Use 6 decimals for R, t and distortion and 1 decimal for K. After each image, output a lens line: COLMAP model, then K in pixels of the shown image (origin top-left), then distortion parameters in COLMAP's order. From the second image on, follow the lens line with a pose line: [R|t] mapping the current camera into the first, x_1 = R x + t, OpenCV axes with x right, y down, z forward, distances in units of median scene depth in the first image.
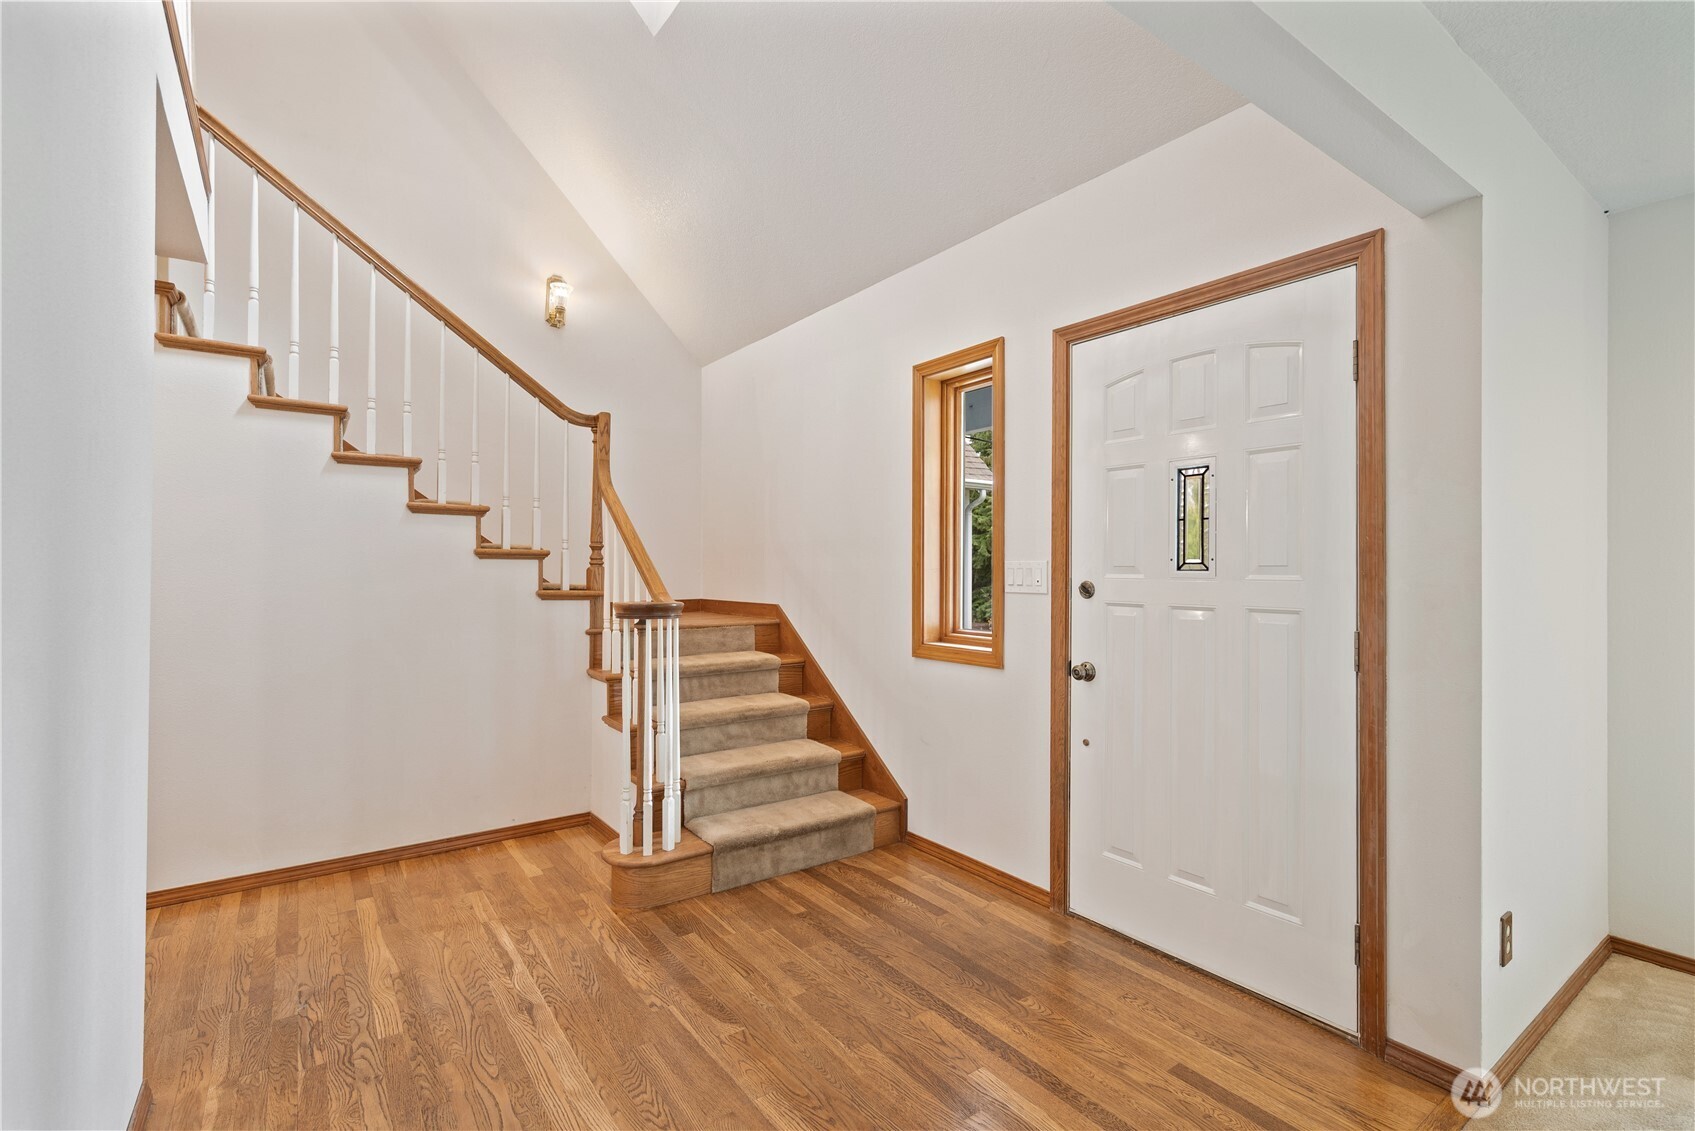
lens RADIAL K [[770.2, 0, 845.0], [0, 770.2, 568.4], [0, 0, 1]] dist [0.004028, -0.001211]
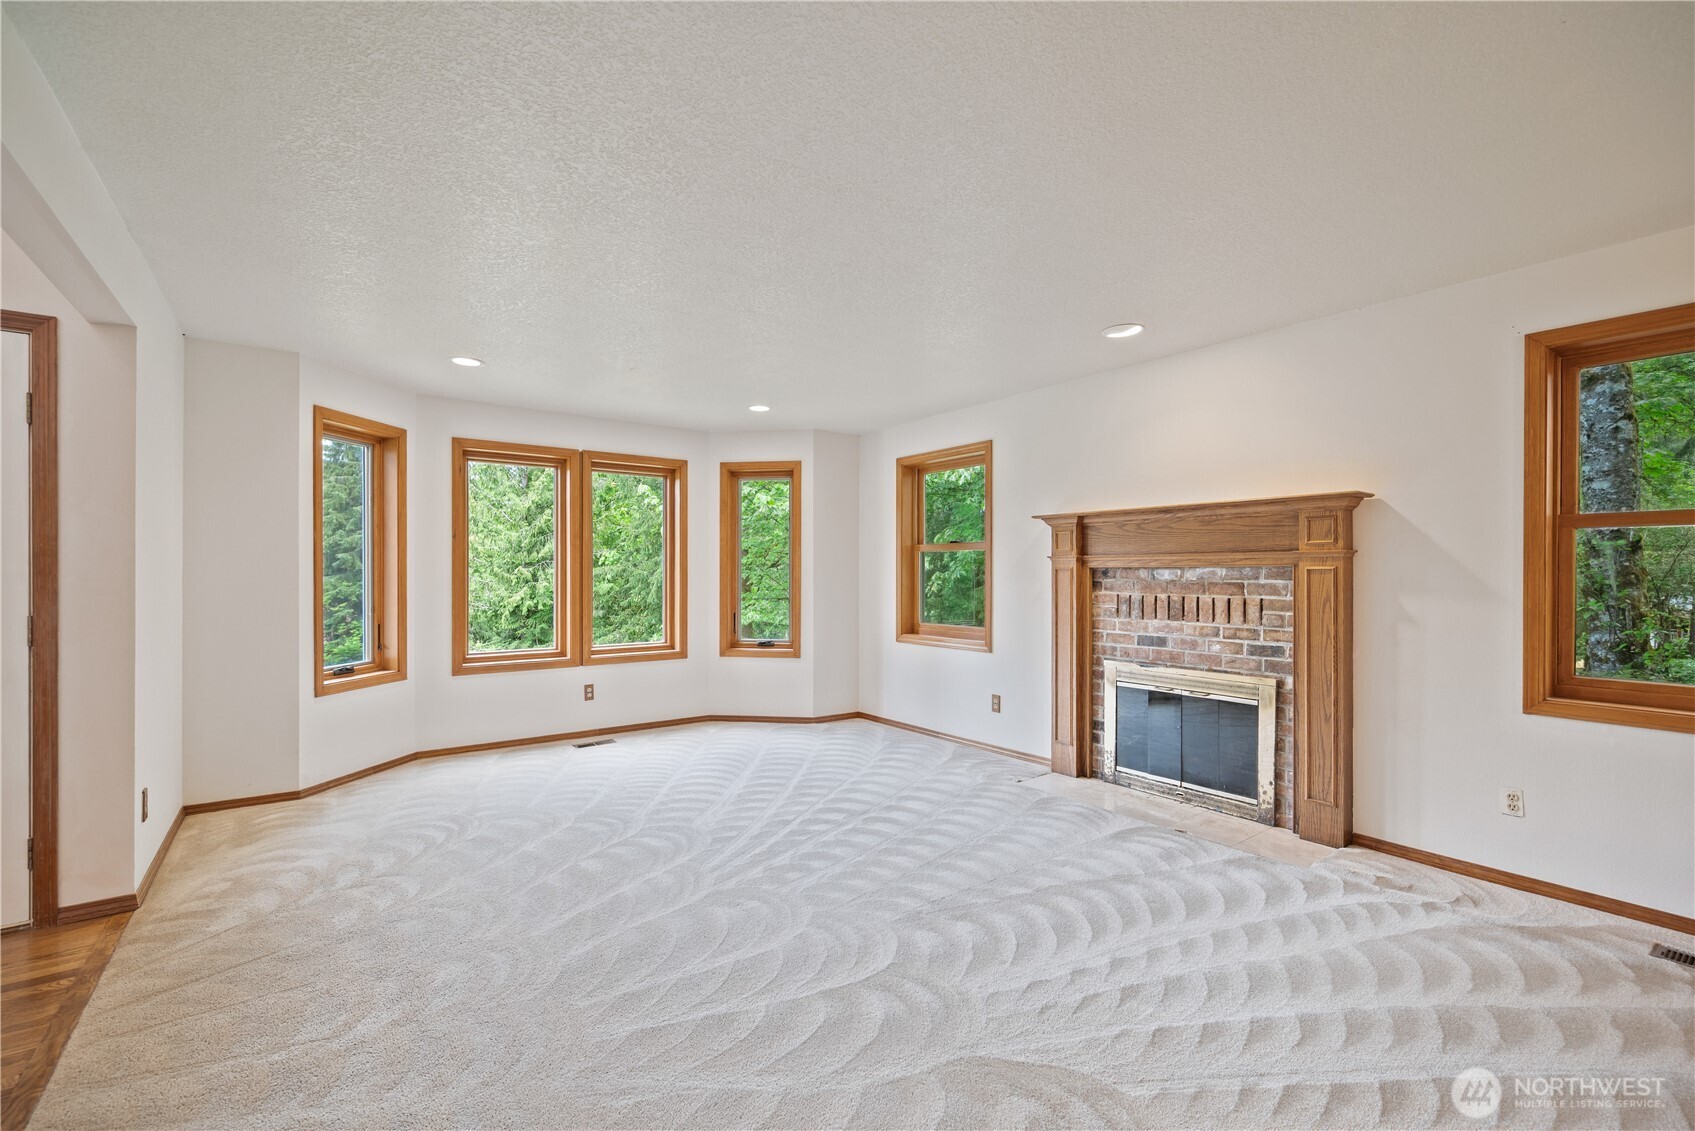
lens RADIAL K [[729.0, 0, 836.5], [0, 729.0, 570.9], [0, 0, 1]] dist [-0.005465, -0.000772]
pose [[0.001362, 0.001755, 0.999998, -0.568344], [-0.006741, 0.999976, -0.001745, -0.001398], [-0.999976, -0.006739, 0.001374, -0.374359]]
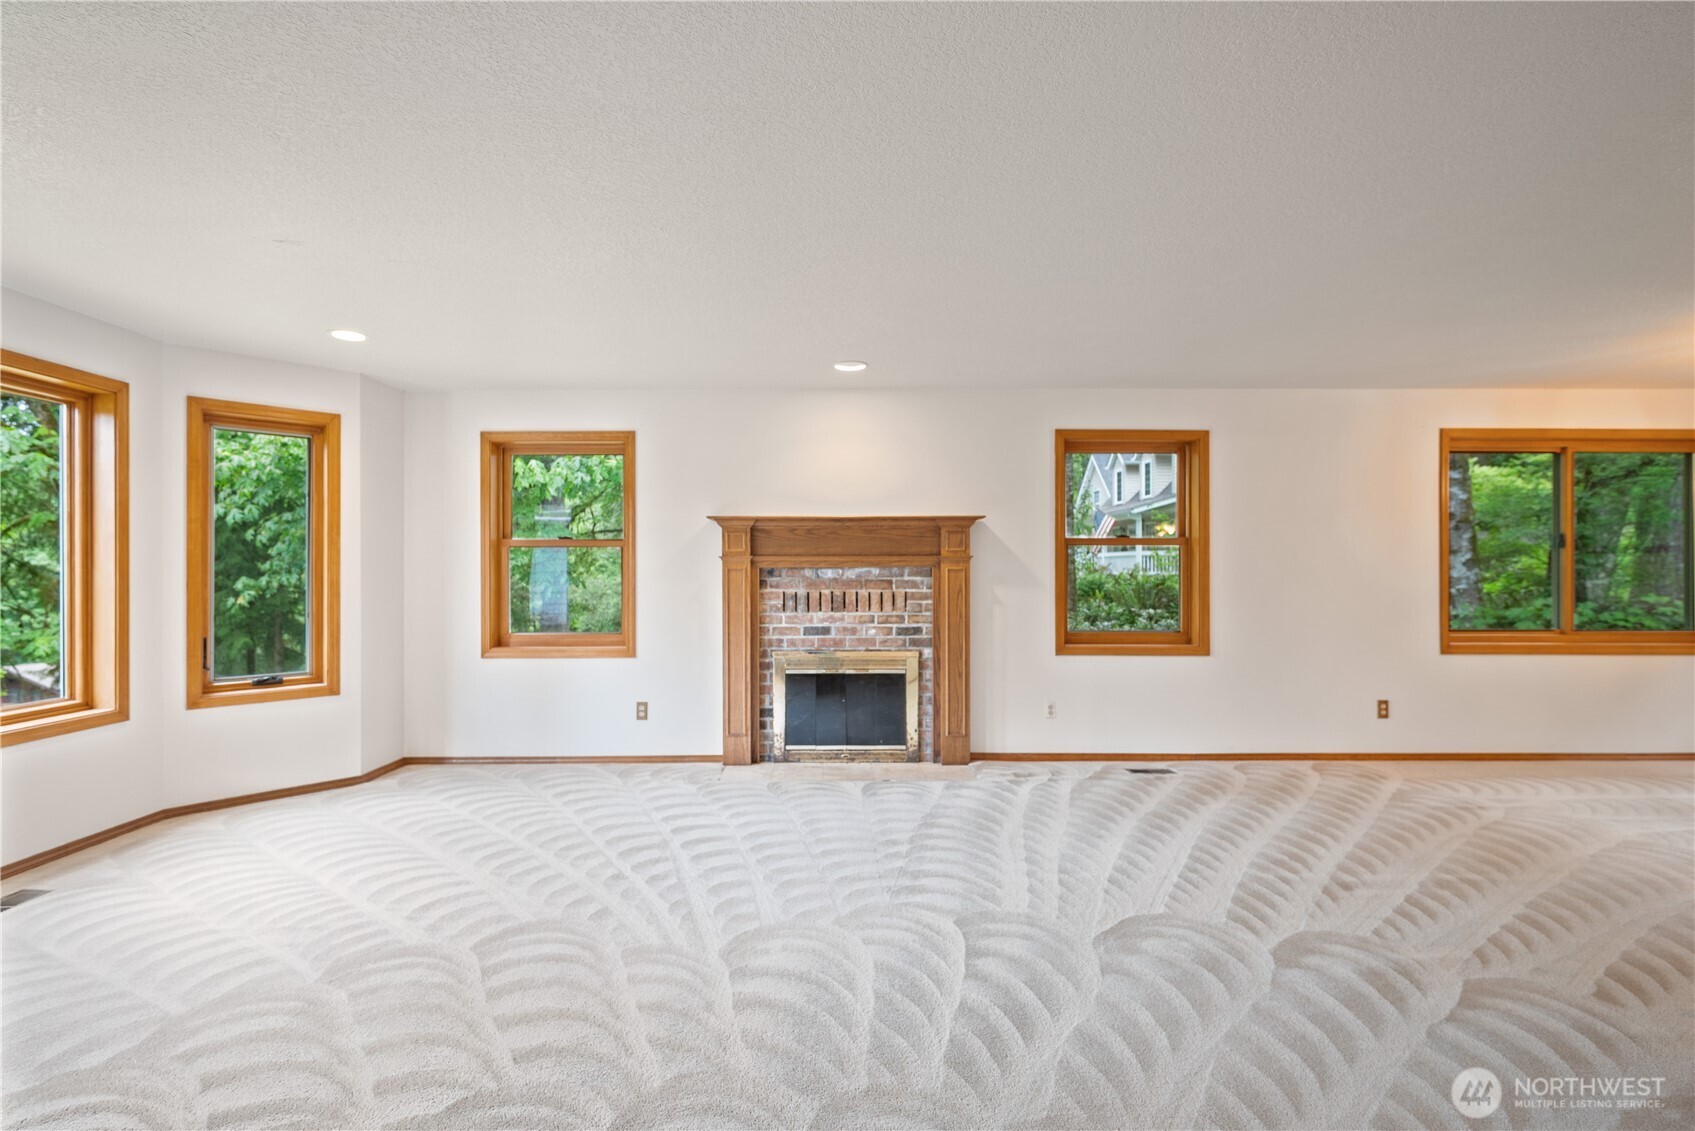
lens RADIAL K [[770.2, 0, 848.4], [0, 770.2, 570.2], [0, 0, 1]] dist [0.004028, -0.001211]
pose [[-0.808976, 0.004091, 0.587827, -0.086417], [-0.000684, 0.999969, -0.007899, 0.008067], [-0.587841, -0.006792, -0.808948, 0.699942]]
